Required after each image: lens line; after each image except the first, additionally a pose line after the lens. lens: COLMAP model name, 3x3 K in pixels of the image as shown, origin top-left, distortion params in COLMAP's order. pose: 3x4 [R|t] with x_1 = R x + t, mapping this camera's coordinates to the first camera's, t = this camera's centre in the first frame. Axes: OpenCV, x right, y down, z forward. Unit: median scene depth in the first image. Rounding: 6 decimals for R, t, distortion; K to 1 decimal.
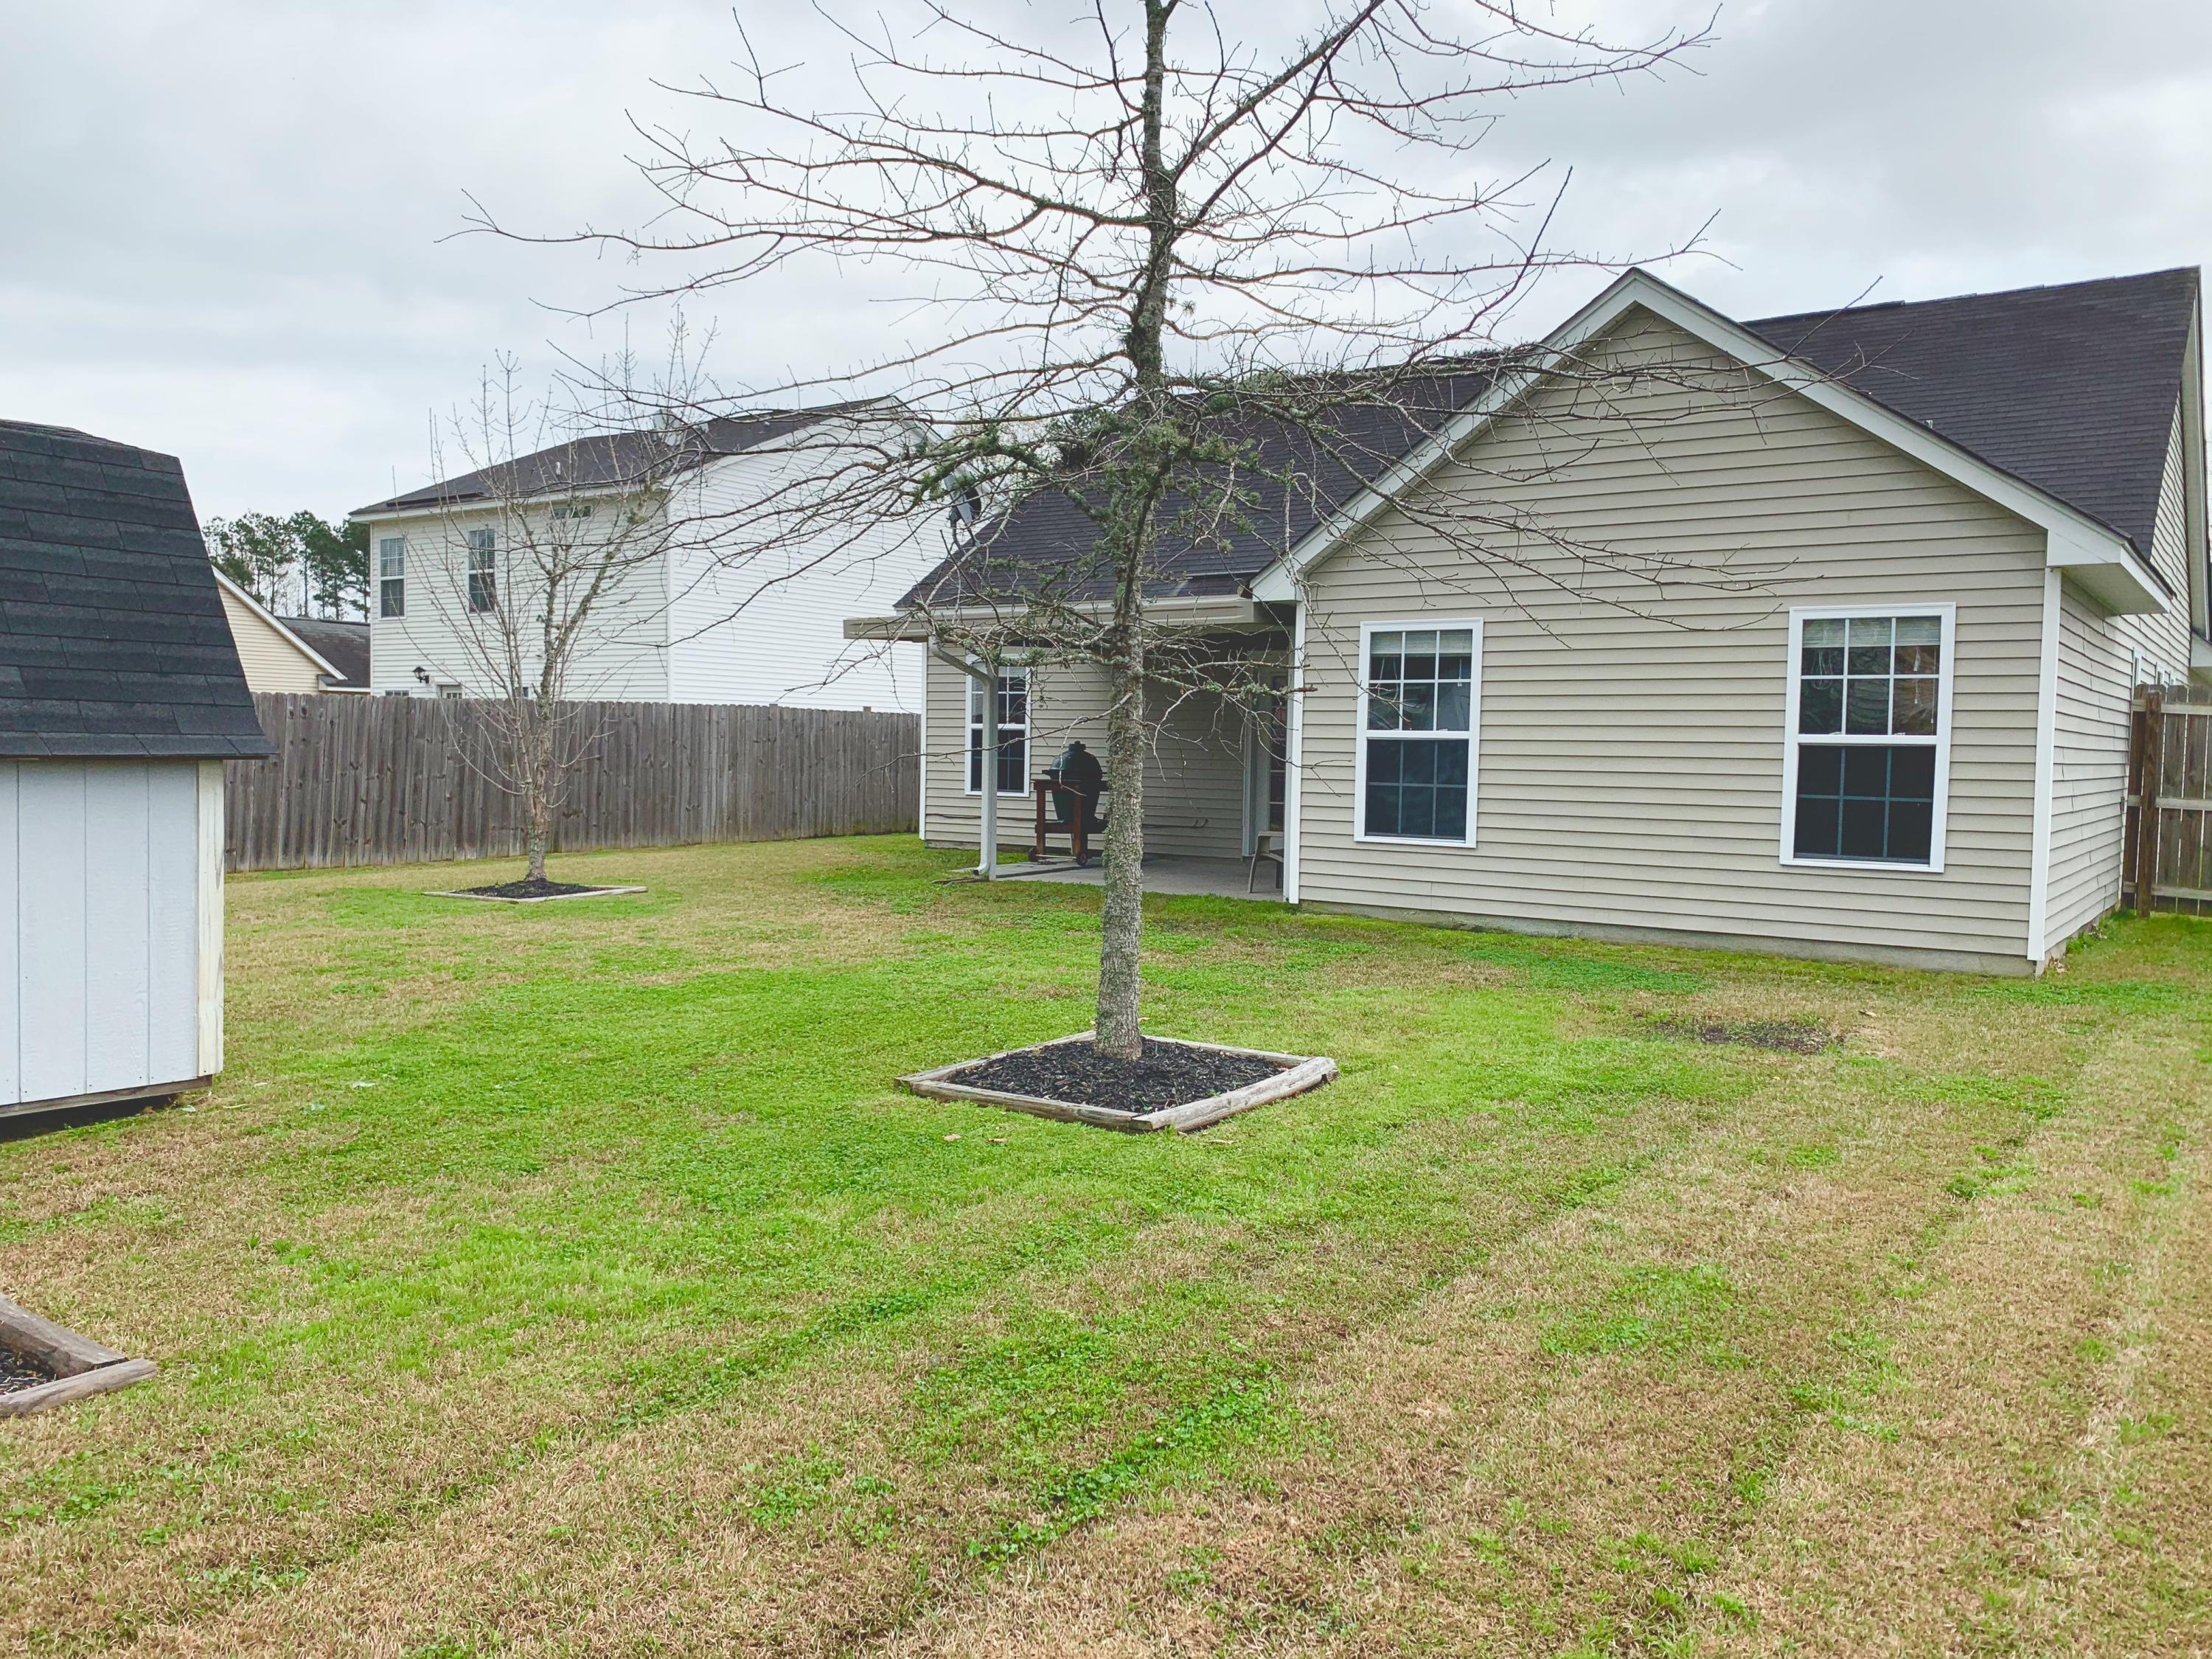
lens RADIAL K [[1723.2, 0, 1119.8], [0, 1723.2, 821.7], [0, 0, 1]] dist [0.056012, -0.003082]
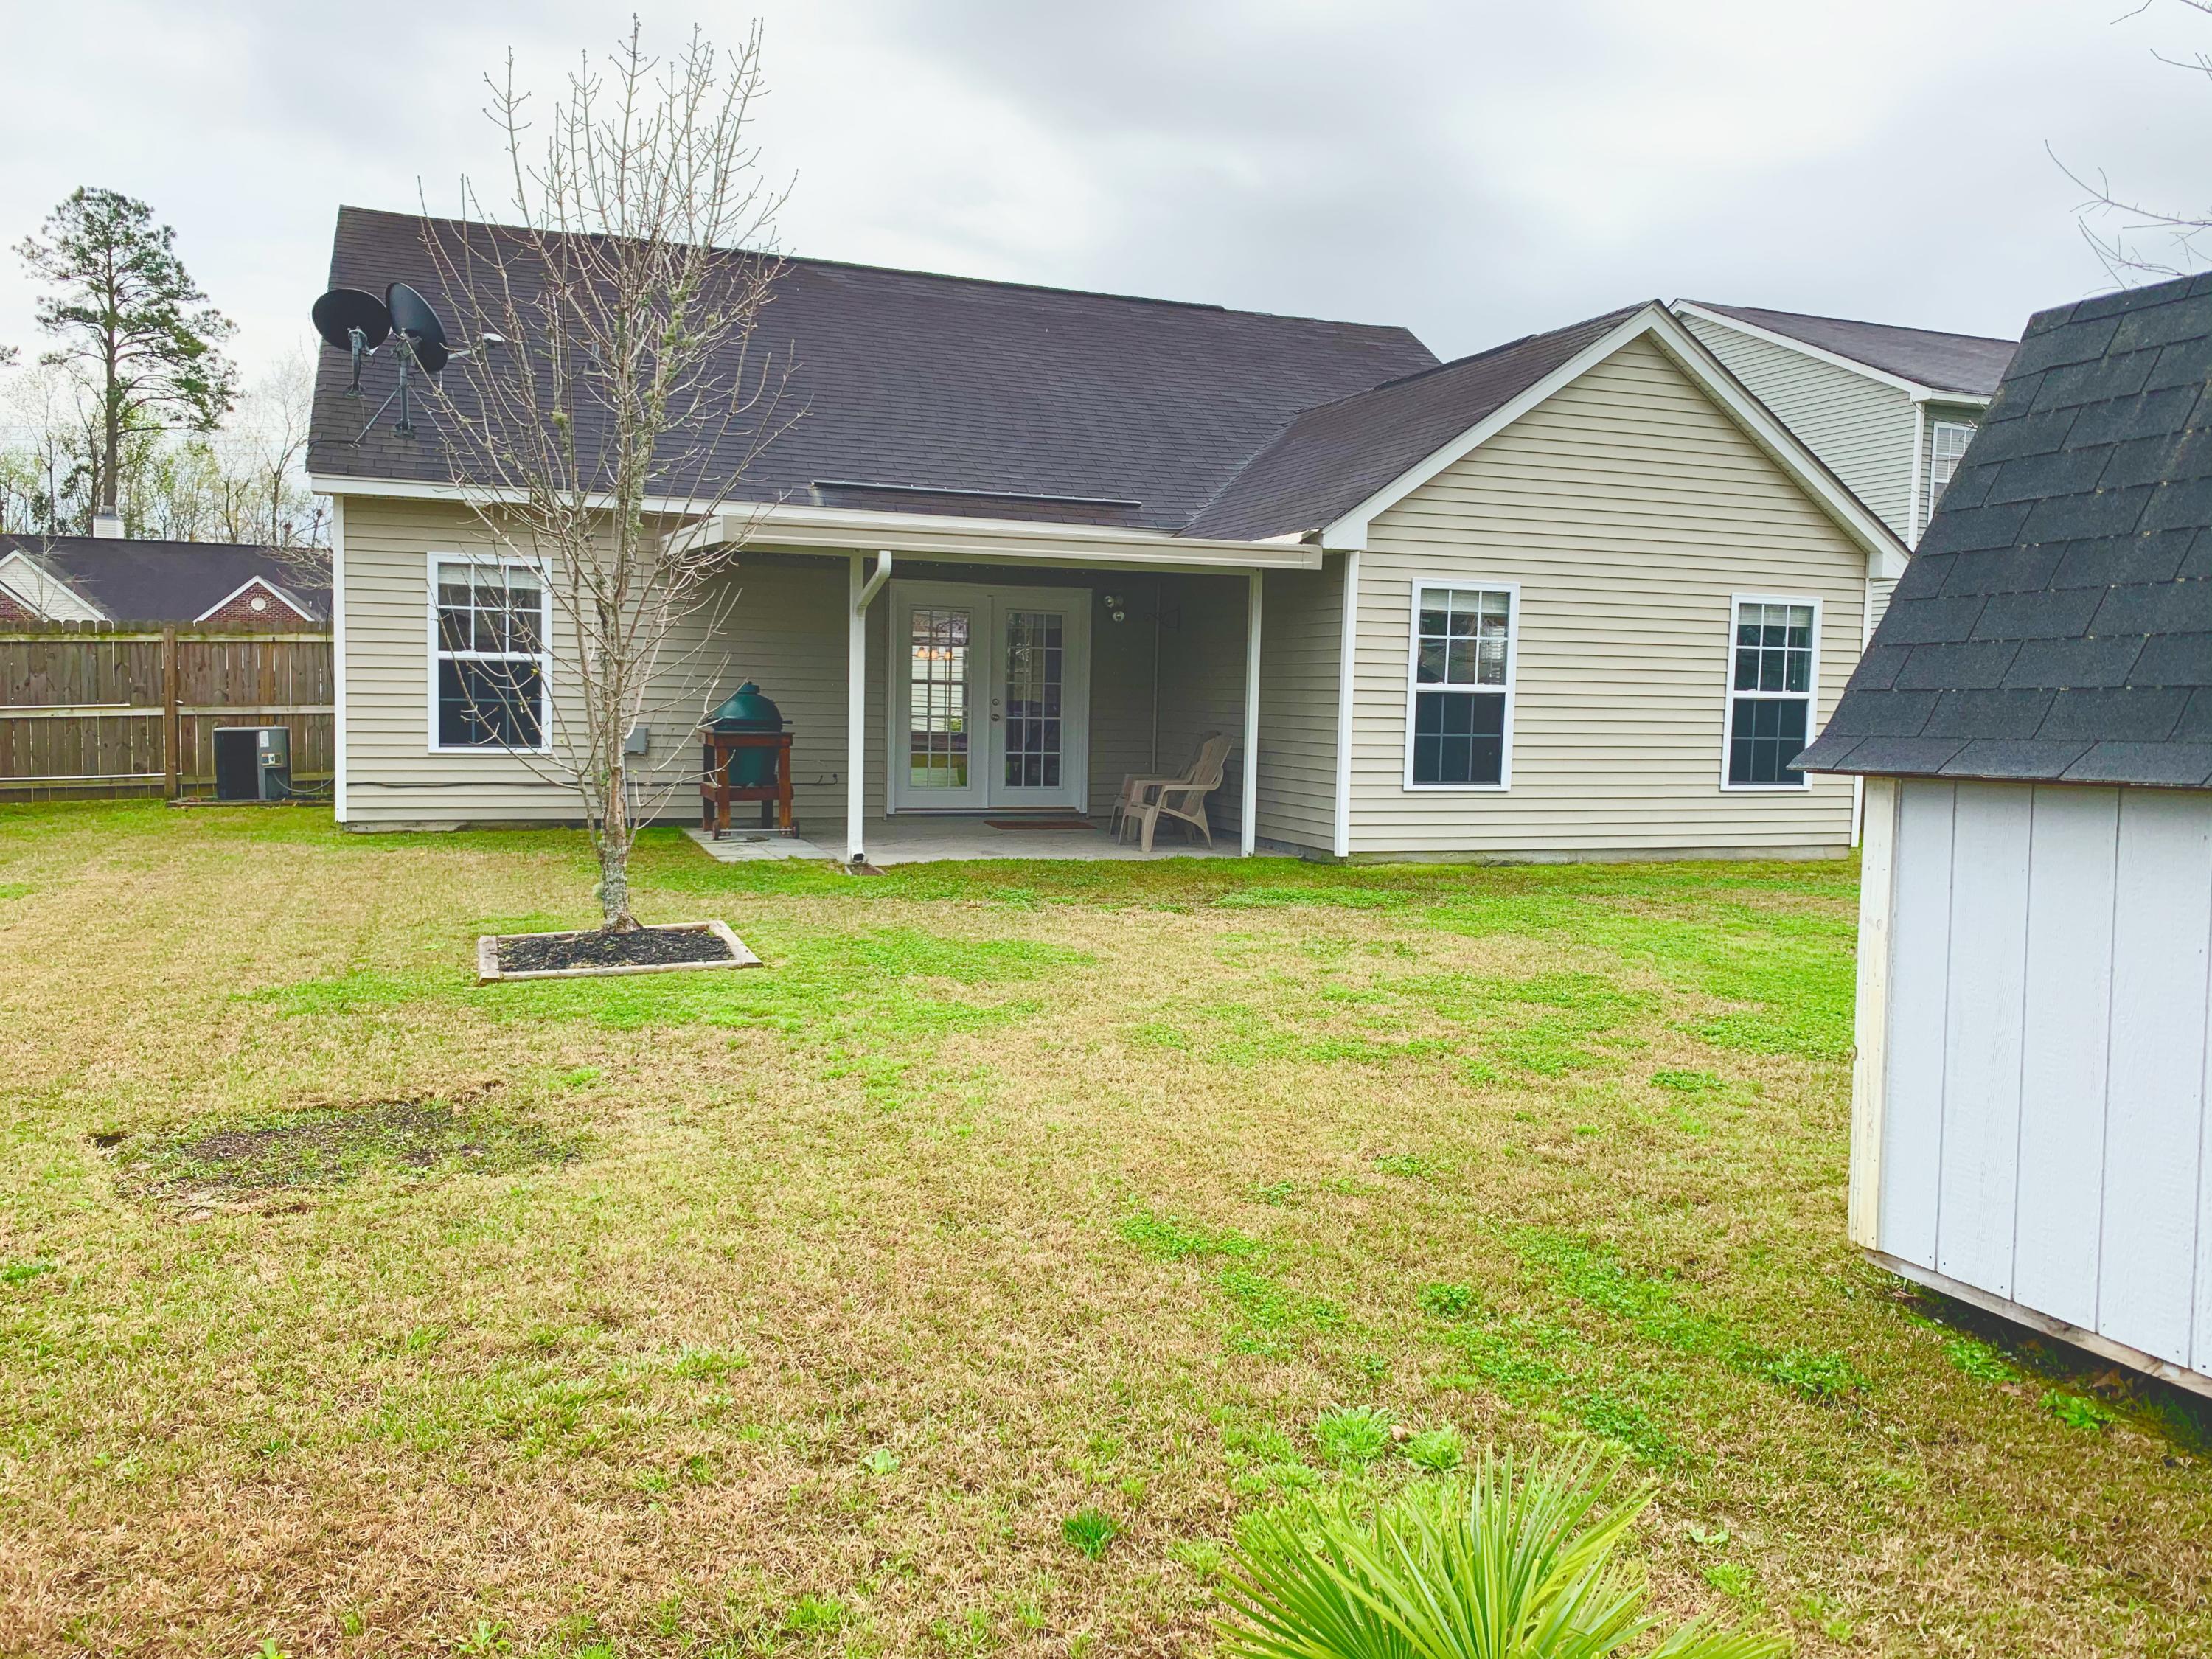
lens RADIAL K [[1723.2, 0, 1116.5], [0, 1723.2, 846.0], [0, 0, 1]] dist [0.056012, -0.003082]
pose [[0.531529, -0.080481, 0.843208, -0.841218], [0.024966, 0.996532, 0.079378, -0.042890], [-0.846672, -0.021140, 0.531694, 0.606215]]
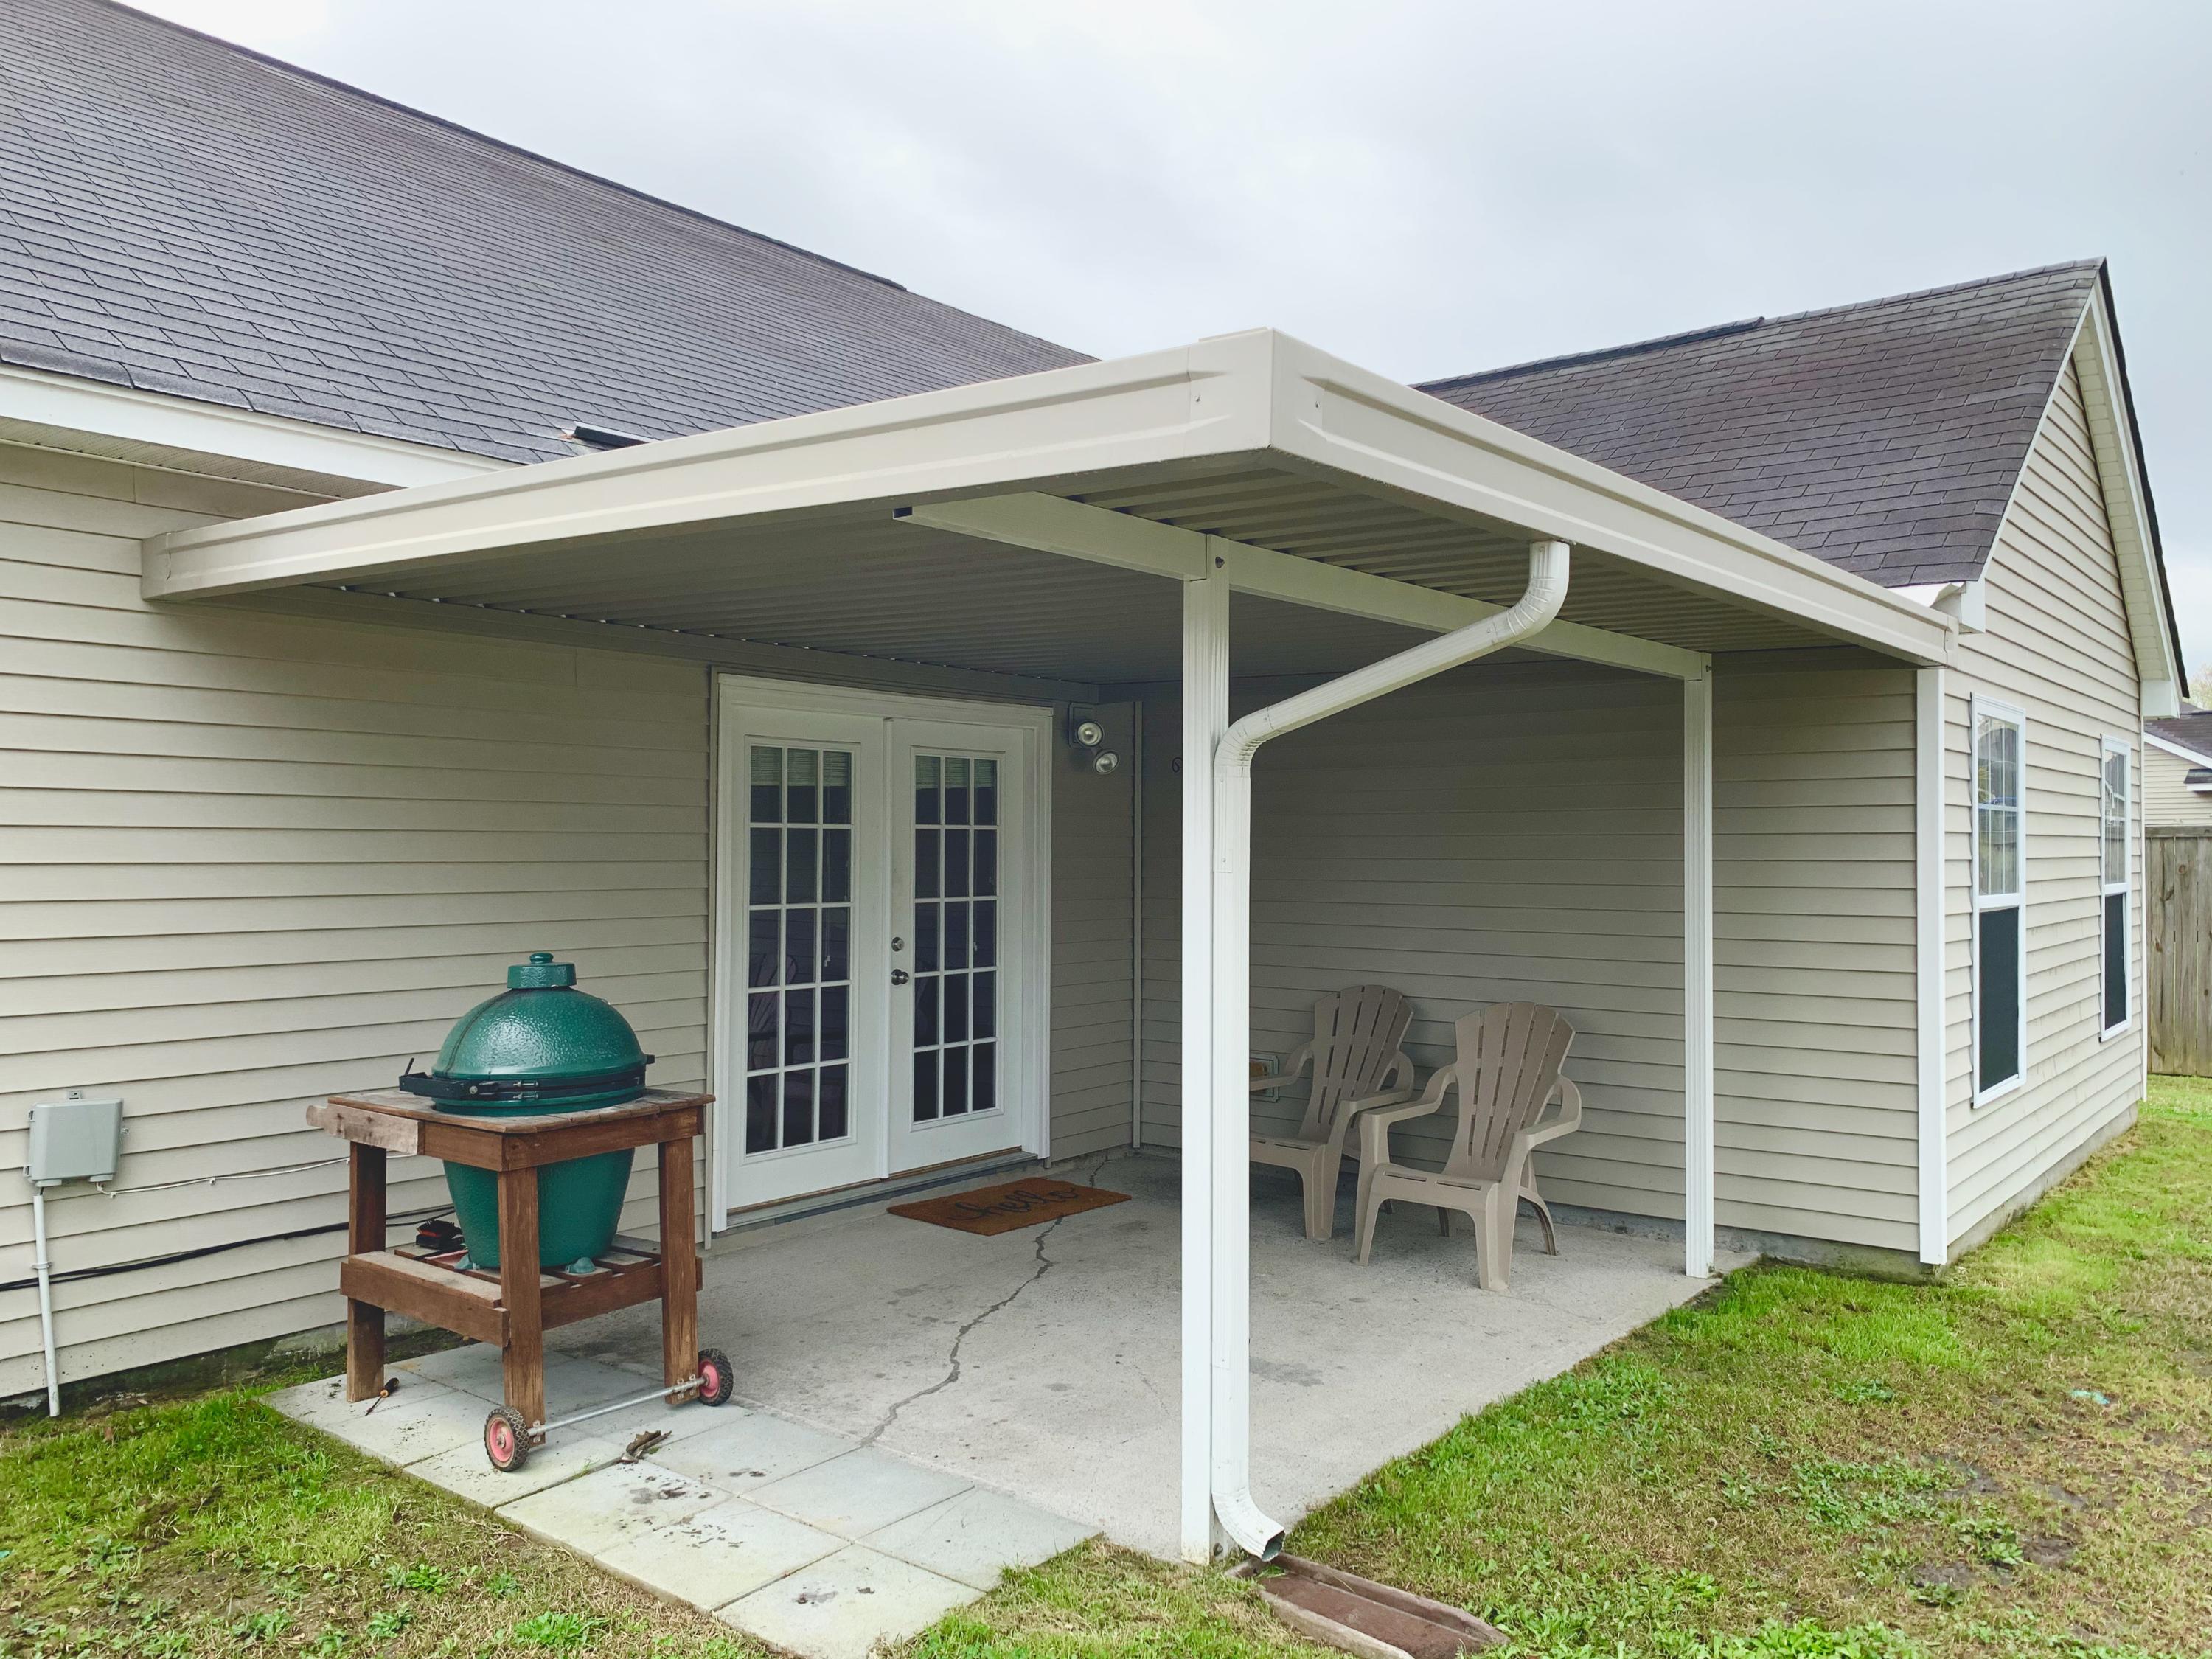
lens RADIAL K [[1723.2, 0, 1092.4], [0, 1723.2, 828.7], [0, 0, 1]] dist [0.056012, -0.003082]
pose [[0.049006, -0.011855, 0.998728, -0.404277], [0.046607, 0.998867, 0.009570, -0.091696], [-0.997710, 0.046078, 0.049503, 1.252834]]
